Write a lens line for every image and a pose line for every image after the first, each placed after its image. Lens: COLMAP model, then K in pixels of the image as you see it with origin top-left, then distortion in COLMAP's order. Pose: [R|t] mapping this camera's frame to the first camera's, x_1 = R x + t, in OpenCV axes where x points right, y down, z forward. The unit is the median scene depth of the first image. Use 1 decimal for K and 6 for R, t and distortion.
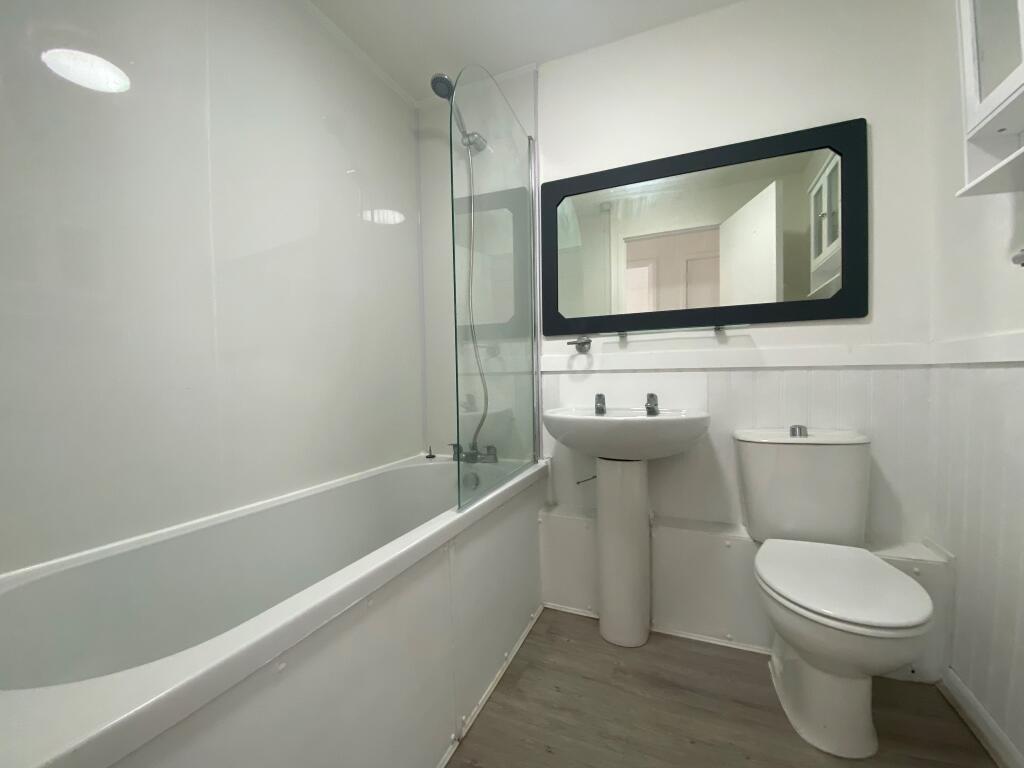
lens RADIAL K [[417.9, 0, 508.9], [0, 417.9, 379.2], [0, 0, 1]] dist [0.000687, -0.003994]
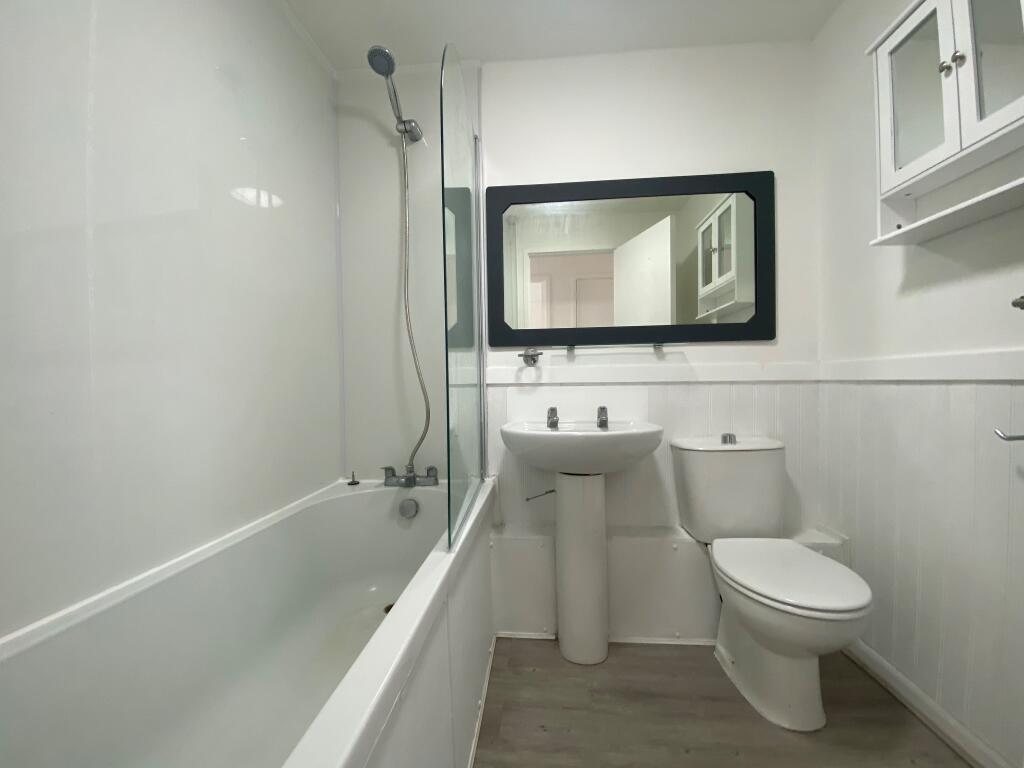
lens RADIAL K [[417.9, 0, 512.6], [0, 417.9, 381.8], [0, 0, 1]] dist [0.000687, -0.003994]
pose [[0.950824, 0.003414, 0.309714, -0.195348], [0.001379, 0.999883, -0.015256, -0.012265], [-0.309730, 0.014933, 0.950707, 0.103436]]
